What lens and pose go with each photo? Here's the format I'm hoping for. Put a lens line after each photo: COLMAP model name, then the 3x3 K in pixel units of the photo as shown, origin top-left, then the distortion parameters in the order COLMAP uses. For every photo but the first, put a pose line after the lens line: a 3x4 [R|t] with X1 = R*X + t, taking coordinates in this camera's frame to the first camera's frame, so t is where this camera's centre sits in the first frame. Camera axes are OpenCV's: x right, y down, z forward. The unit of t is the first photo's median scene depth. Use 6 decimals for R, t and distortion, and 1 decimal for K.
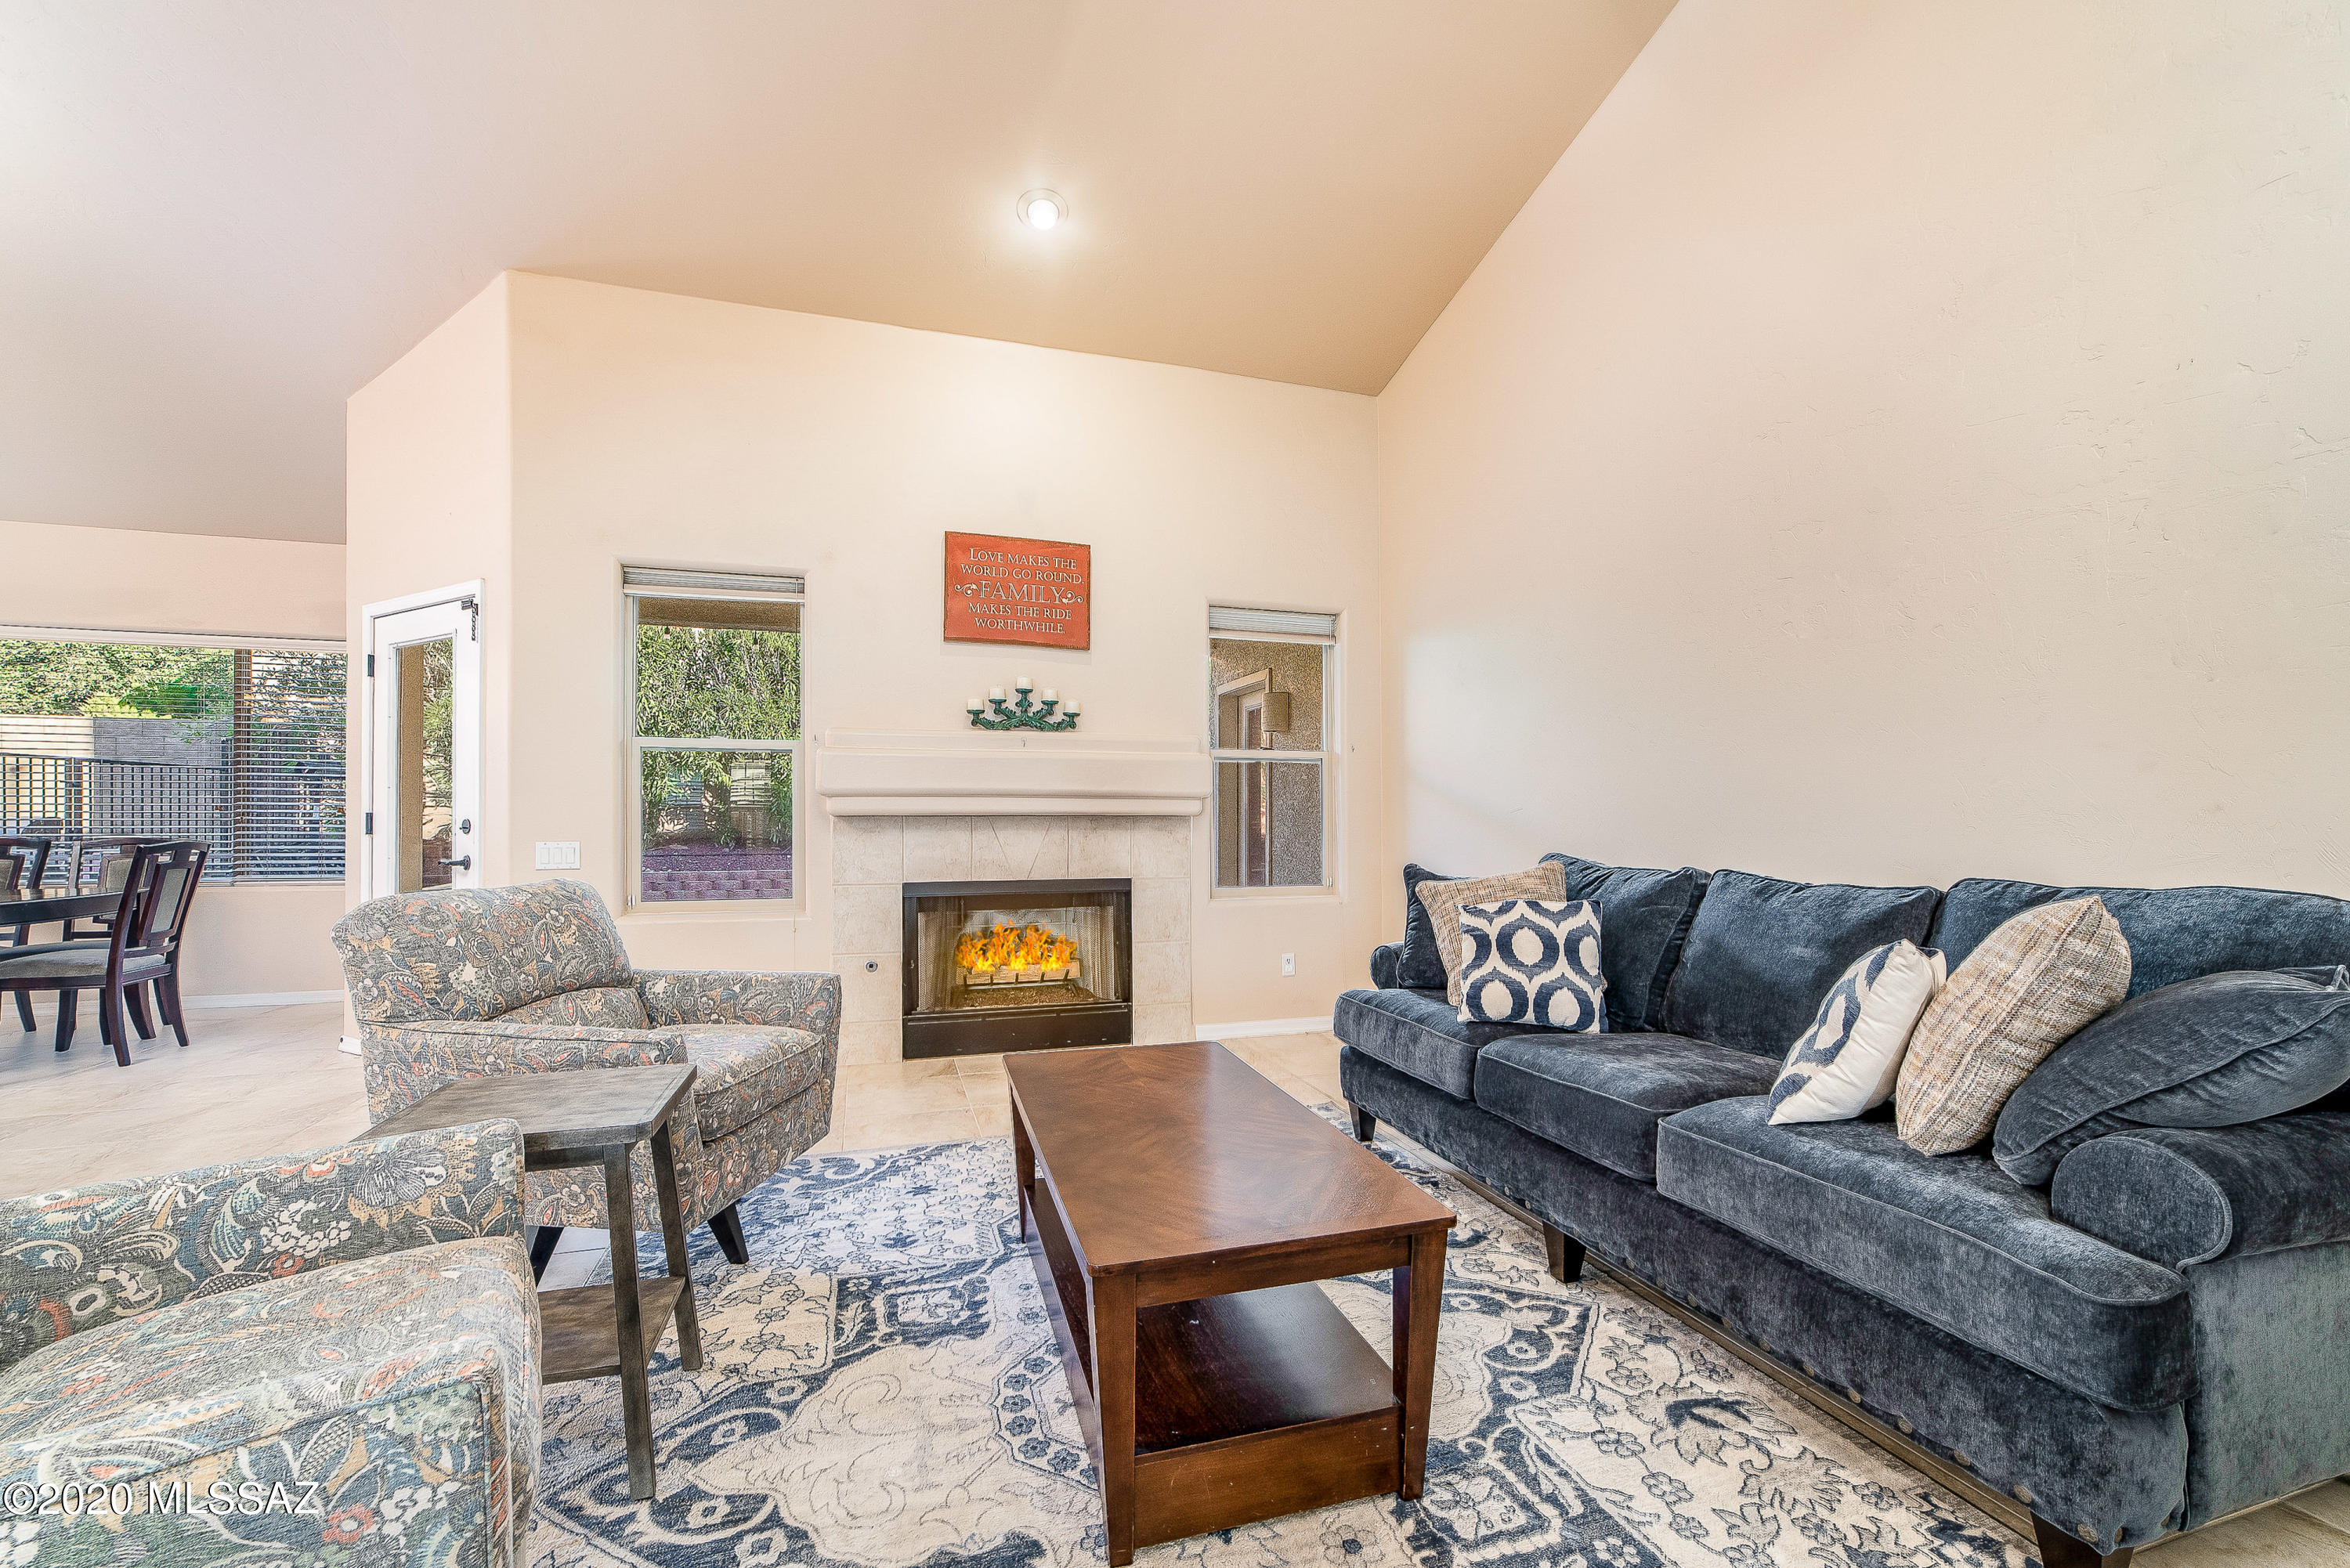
lens RADIAL K [[938.3, 0, 1157.4], [0, 938.3, 809.6], [0, 0, 1]] dist [-0.028262, 0.011786]
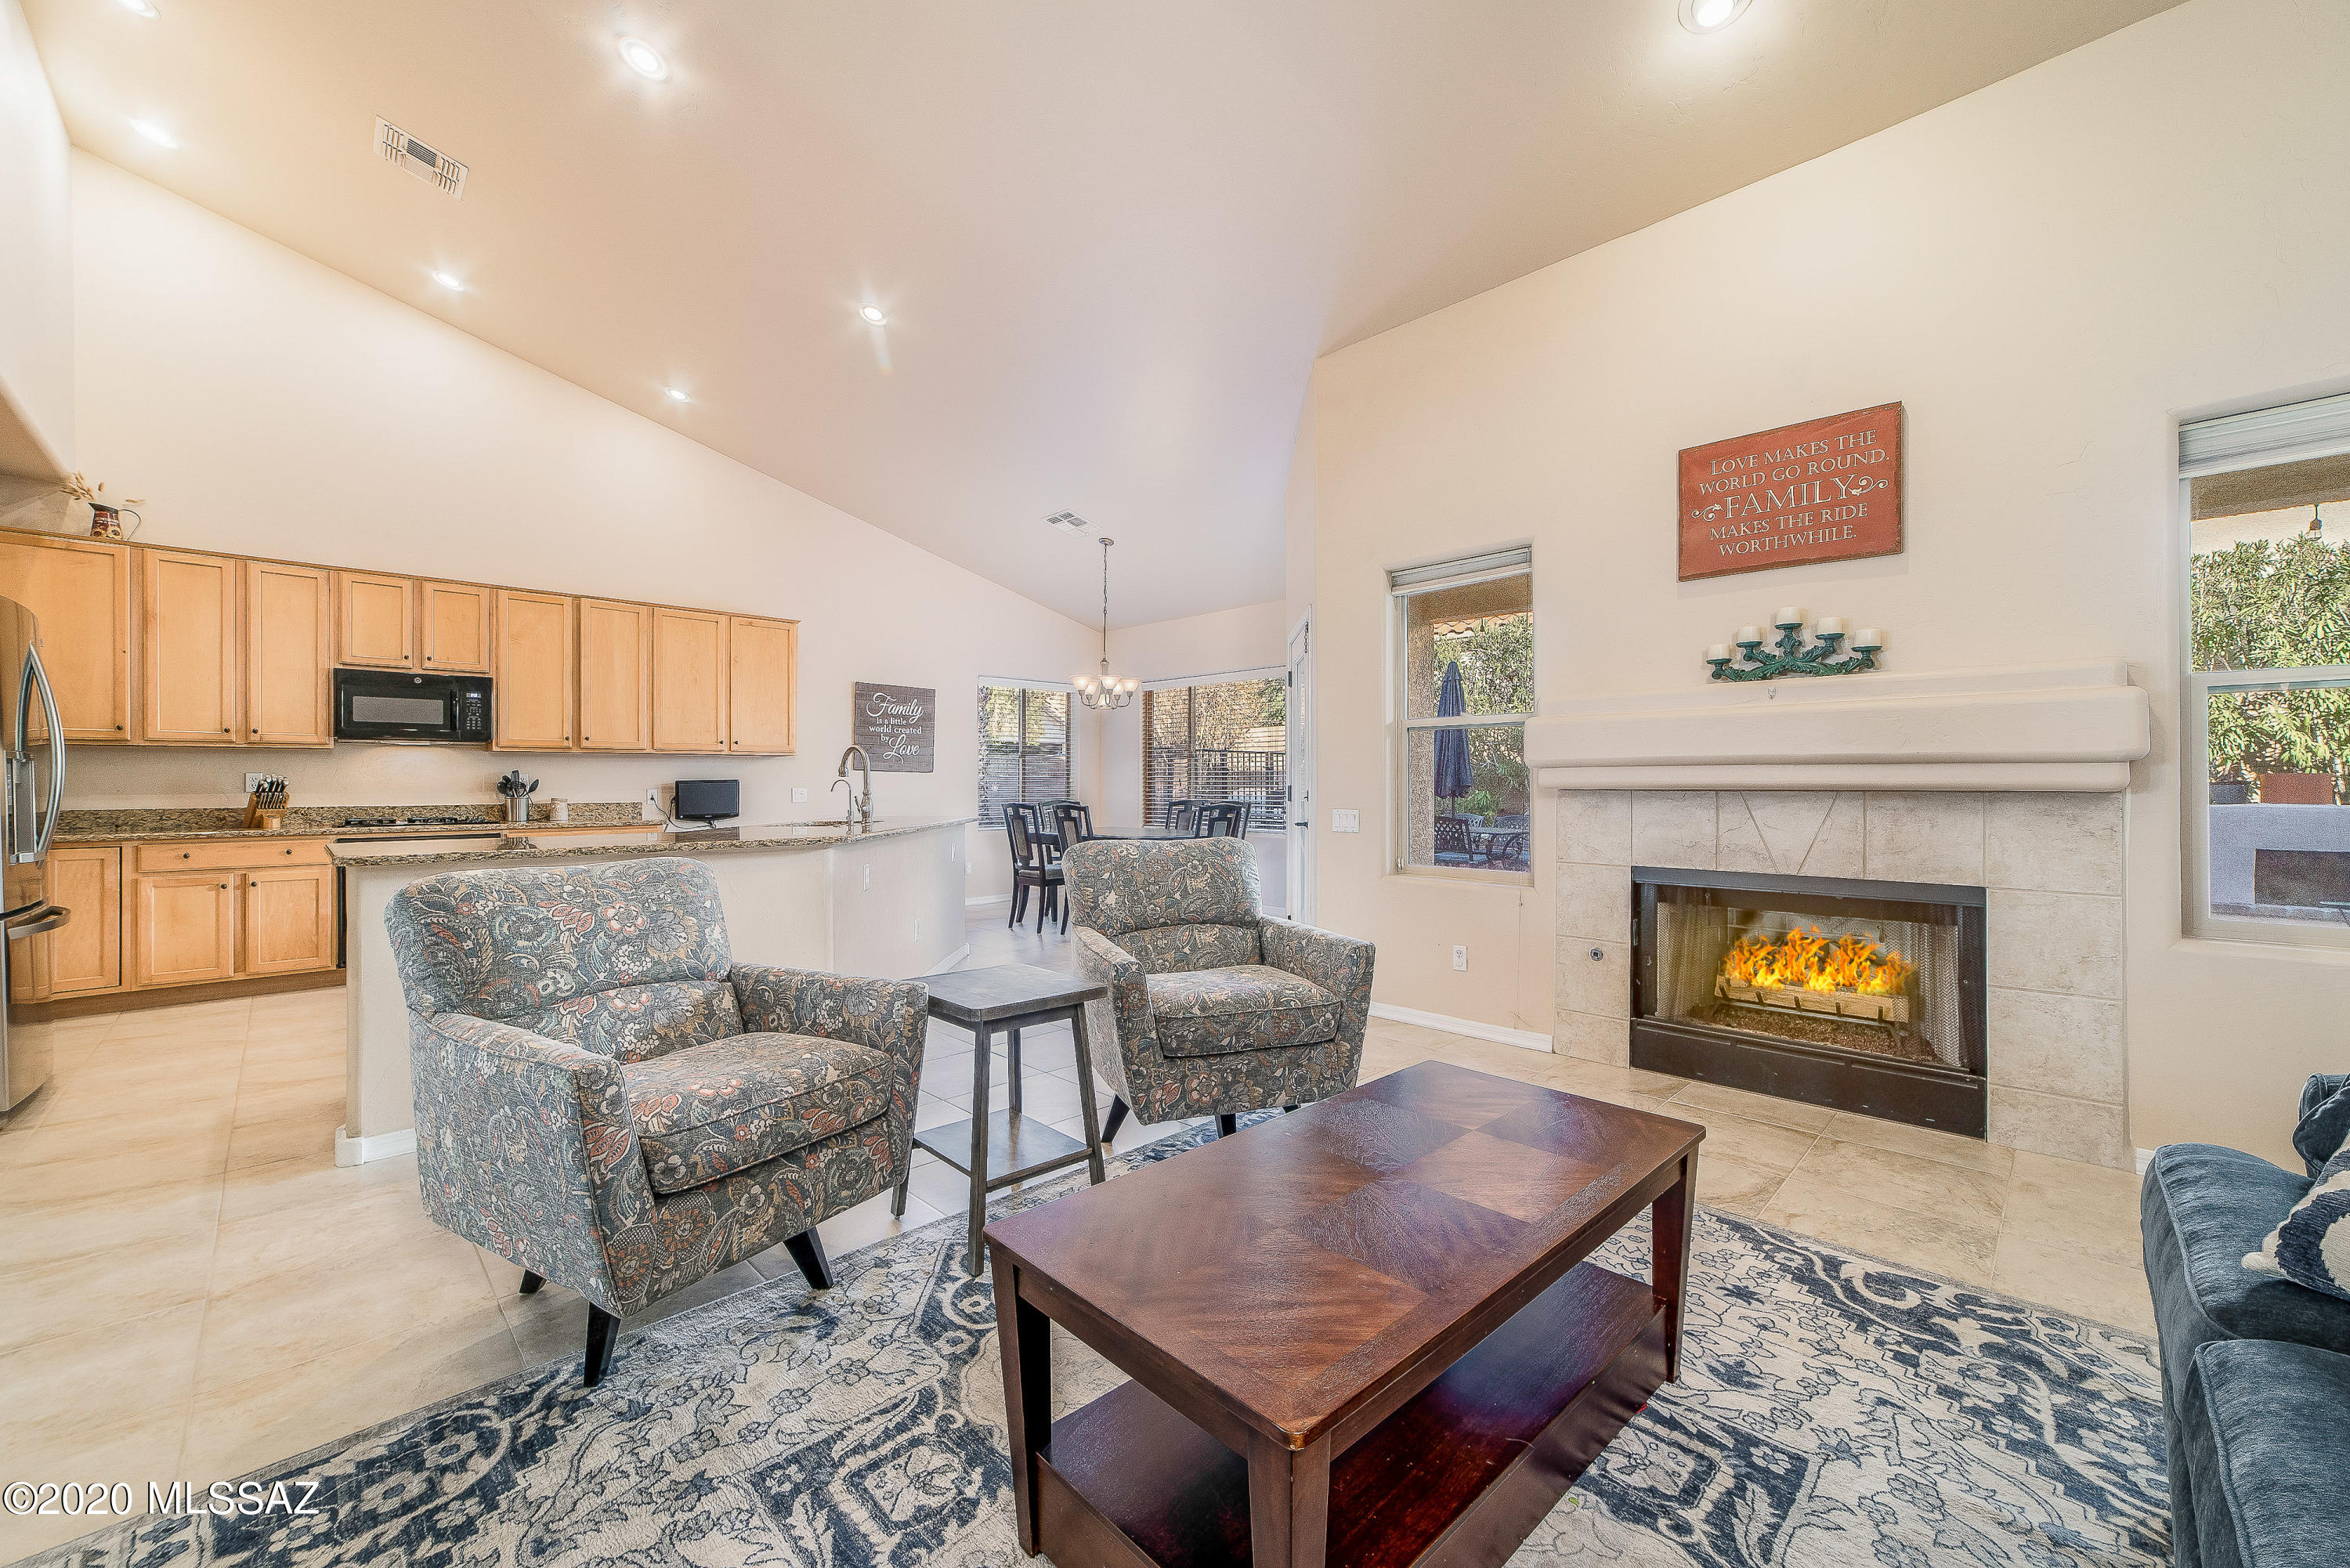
lens RADIAL K [[909.1, 0, 1175.0], [0, 909.1, 784.0], [0, 0, 1]] dist [-0.026634, 0.010660]
pose [[0.457610, -0.000485, -0.889153, 0.384669], [0.003601, 0.999993, 0.001308, -0.001594], [0.889146, -0.003800, 0.457608, 0.307809]]
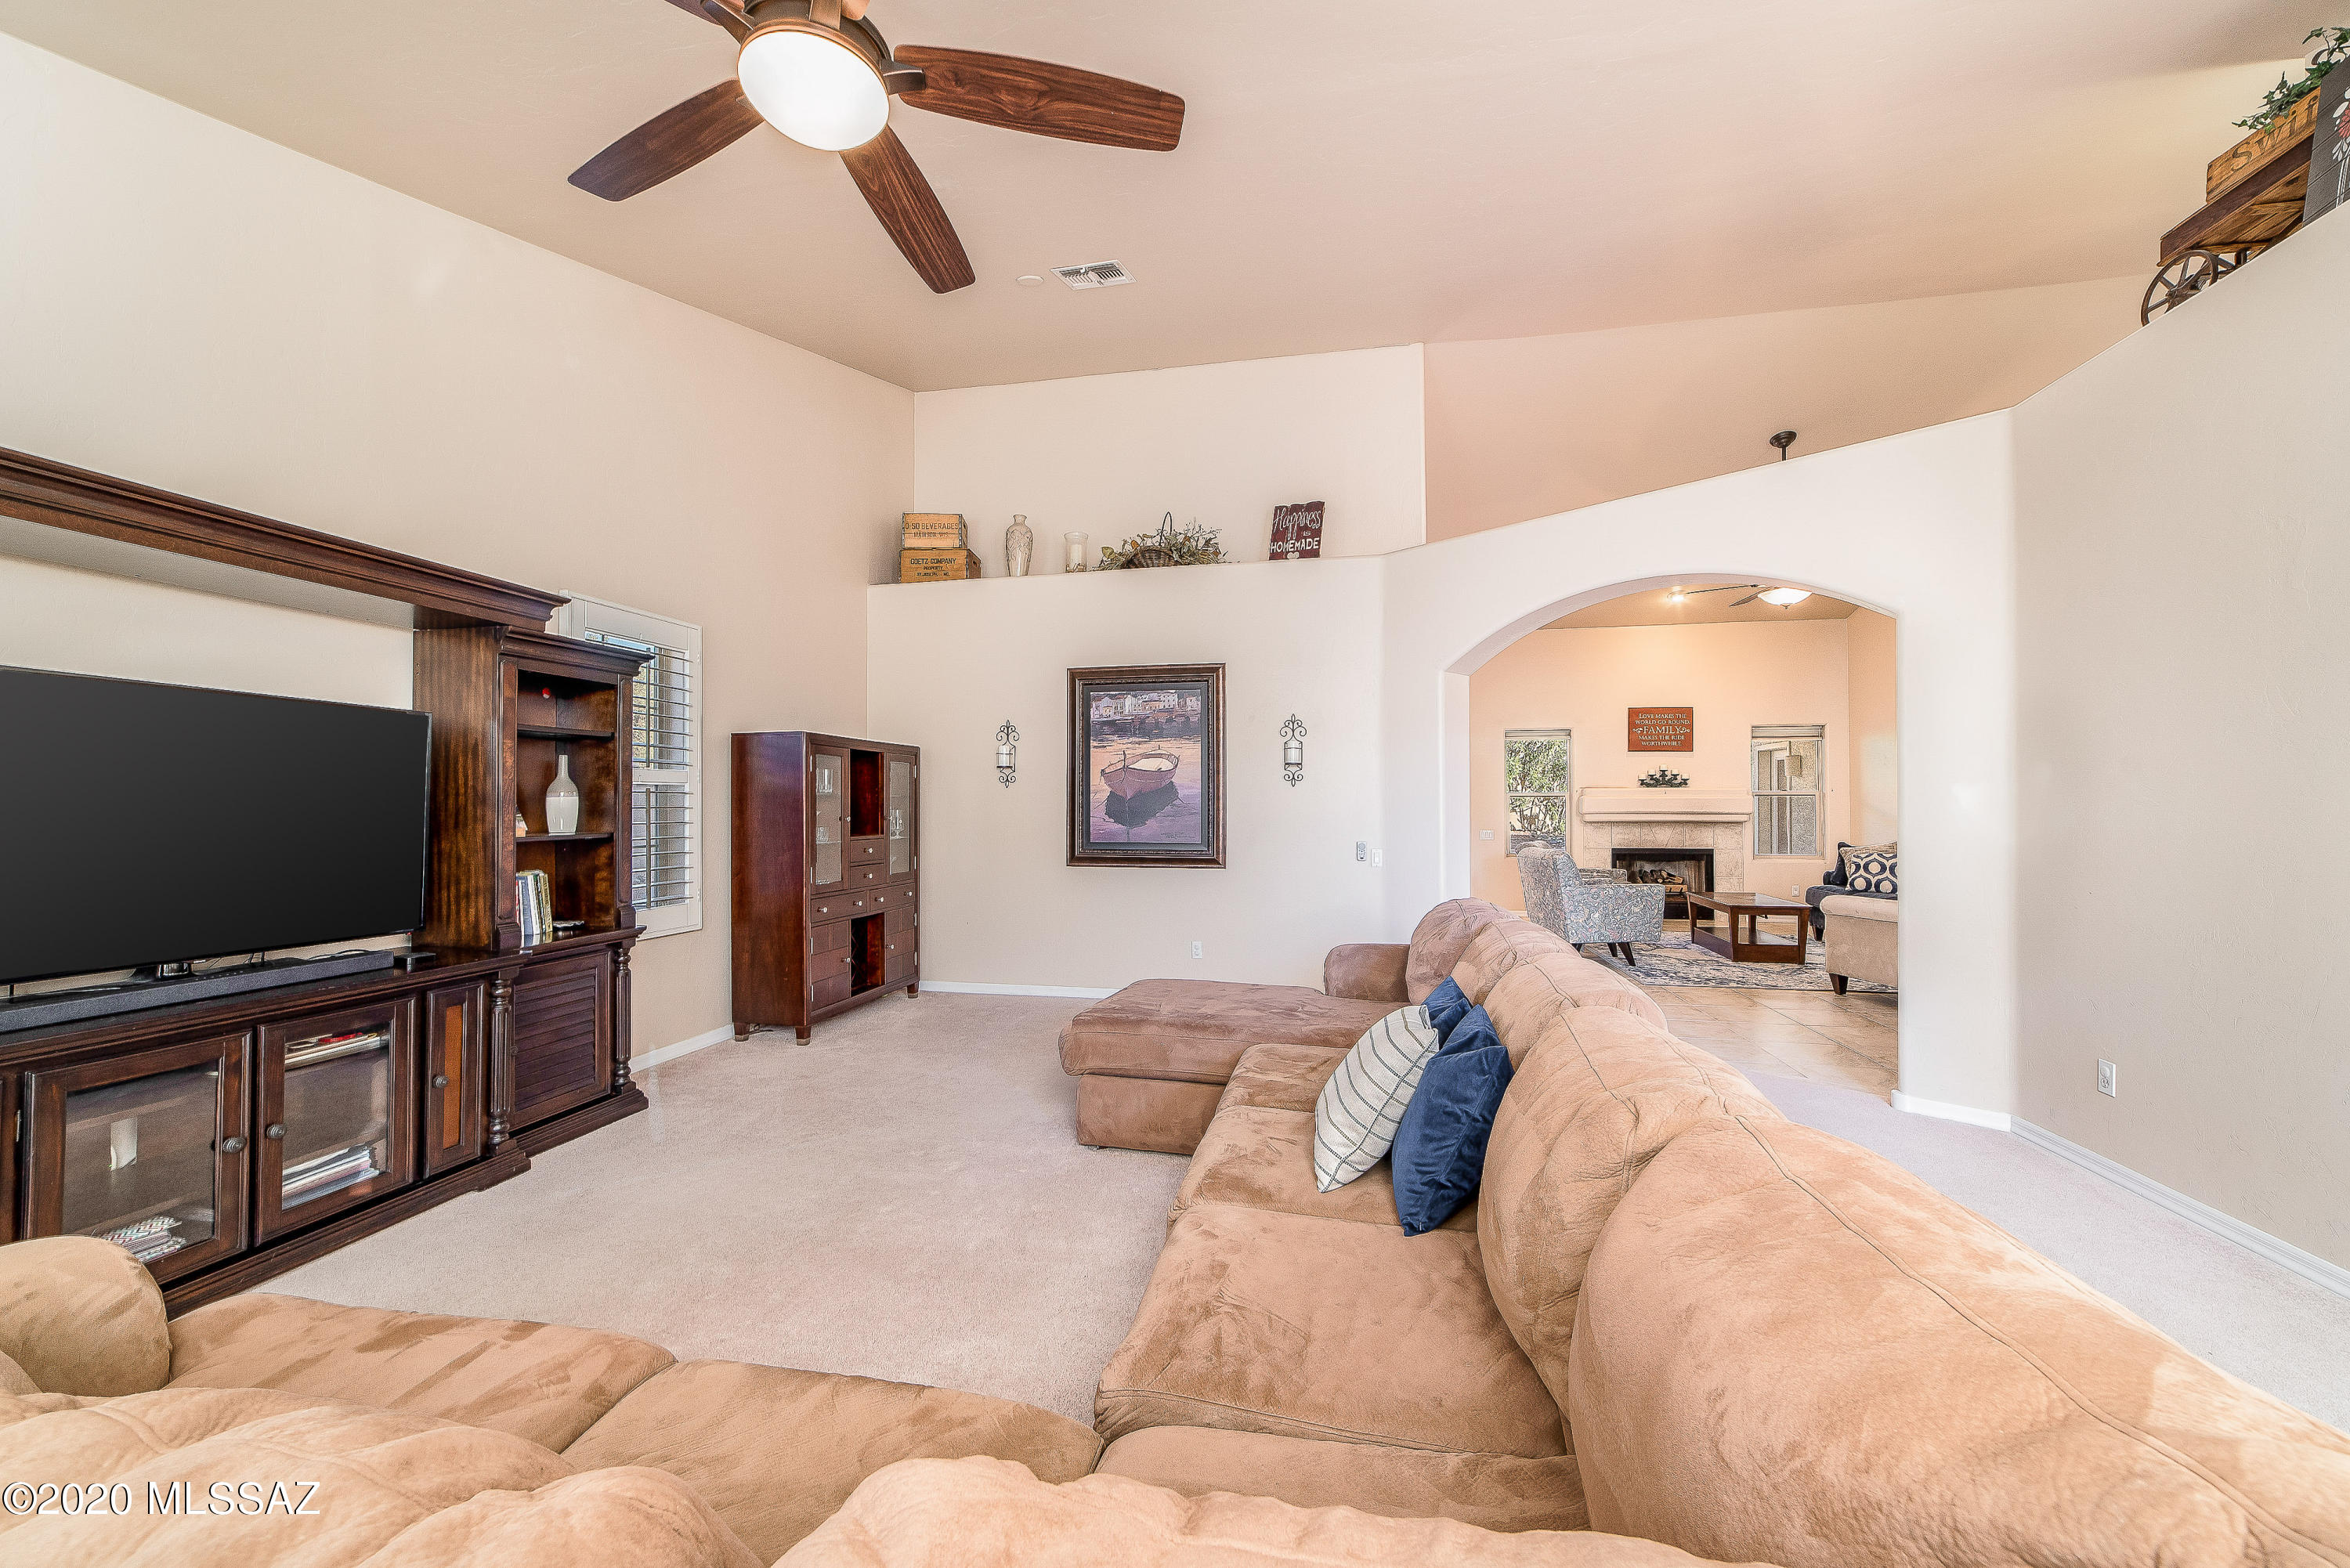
lens RADIAL K [[926.2, 0, 1171.9], [0, 926.2, 800.5], [0, 0, 1]] dist [-0.027679, 0.012040]
pose [[0.874421, -0.006733, -0.485121, -0.138267], [0.004840, 0.999975, -0.005154, -0.059055], [0.485144, 0.002159, 0.874432, -2.348107]]
